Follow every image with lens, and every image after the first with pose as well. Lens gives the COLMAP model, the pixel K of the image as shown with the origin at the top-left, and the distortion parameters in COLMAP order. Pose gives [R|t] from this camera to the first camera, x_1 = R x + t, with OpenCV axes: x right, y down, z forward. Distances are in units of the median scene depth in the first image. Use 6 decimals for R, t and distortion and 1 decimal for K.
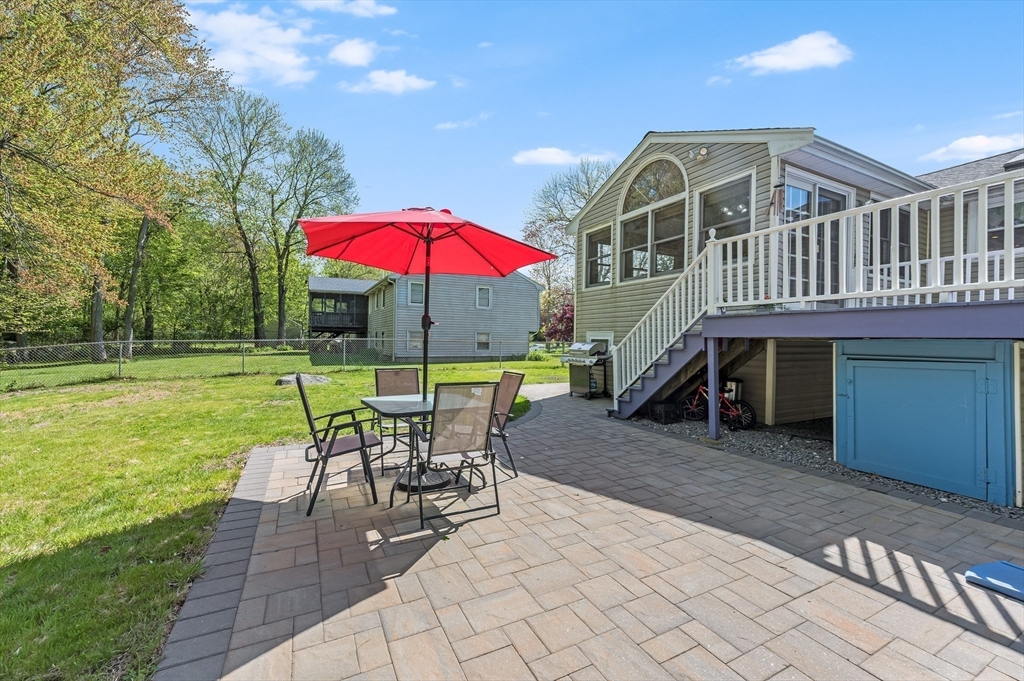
lens RADIAL K [[411.9, 0, 514.4], [0, 411.9, 337.5], [0, 0, 1]] dist [0.002326, 0.000121]
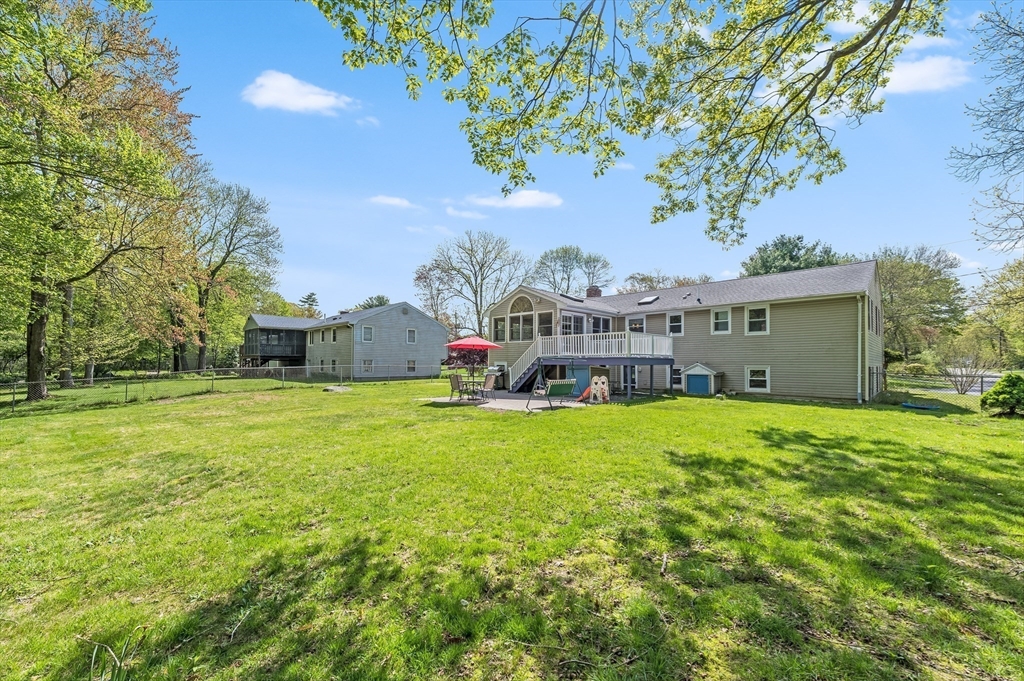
lens RADIAL K [[411.9, 0, 511.3], [0, 411.9, 338.2], [0, 0, 1]] dist [0.002326, 0.000121]
pose [[0.951680, 0.009433, 0.306946, -0.474720], [0.007221, 0.998564, -0.053074, -0.023858], [-0.307006, 0.052726, 0.950246, -1.300155]]
